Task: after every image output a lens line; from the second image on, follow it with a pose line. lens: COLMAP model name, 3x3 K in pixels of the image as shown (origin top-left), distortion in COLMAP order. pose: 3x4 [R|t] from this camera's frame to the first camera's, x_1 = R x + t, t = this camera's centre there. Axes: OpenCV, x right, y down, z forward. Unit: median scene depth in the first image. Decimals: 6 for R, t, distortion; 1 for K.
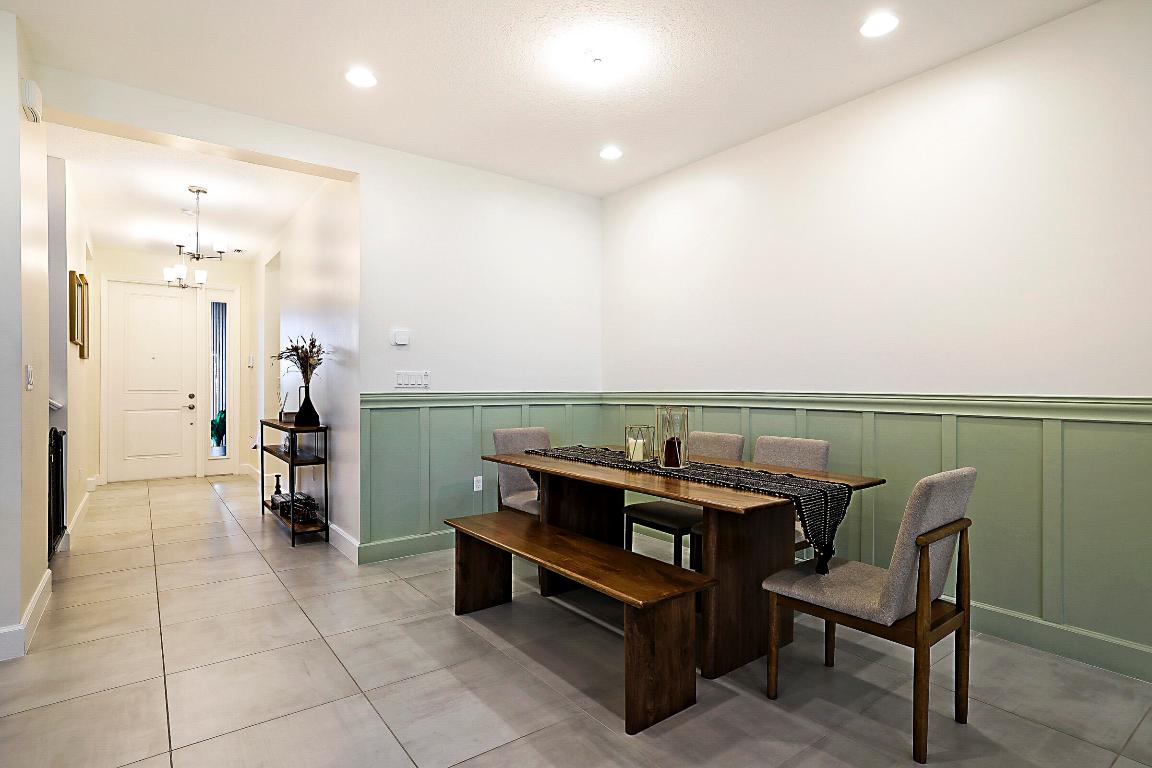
lens RADIAL K [[586.0, 0, 574.5], [0, 586.0, 388.2], [0, 0, 1]] dist [-0.017097, 0.006666]
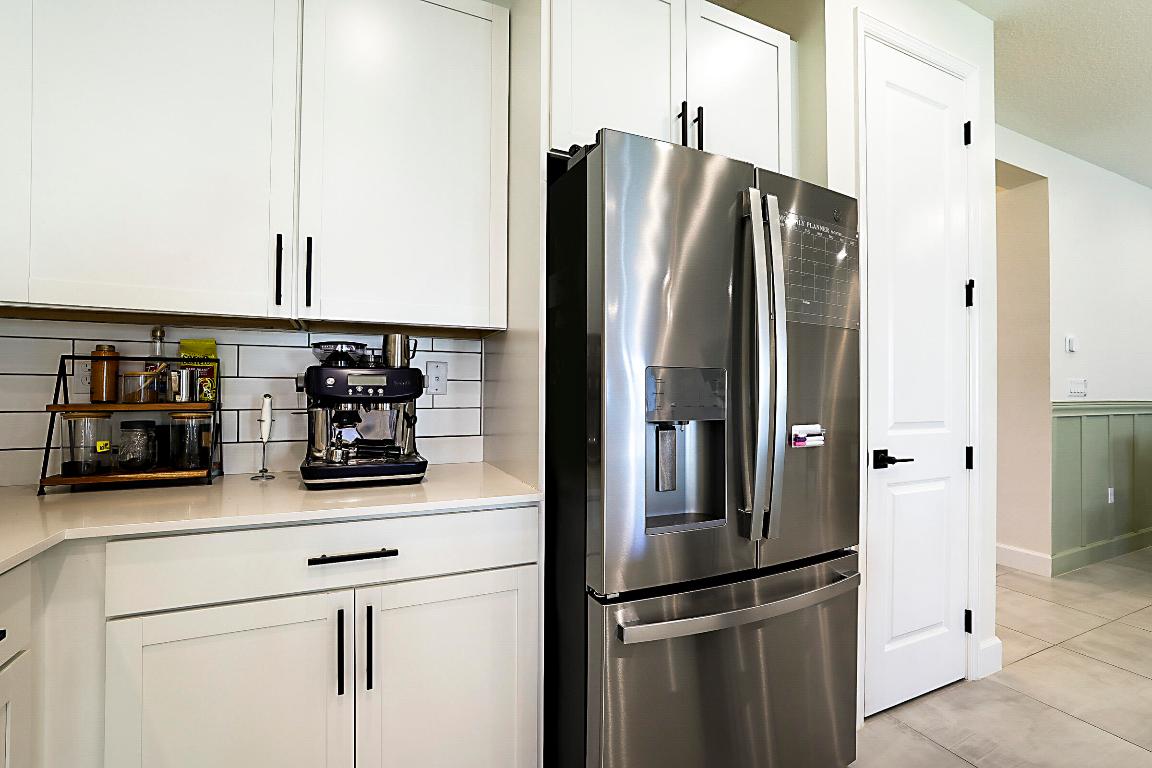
lens RADIAL K [[510.7, 0, 580.2], [0, 510.7, 387.5], [0, 0, 1]] dist [-0.023863, 0.008150]
pose [[0.981079, 0.006765, -0.193489, -0.901419], [-0.008578, 0.999927, -0.008532, -0.000944], [0.193417, 0.010030, 0.981065, 0.017203]]
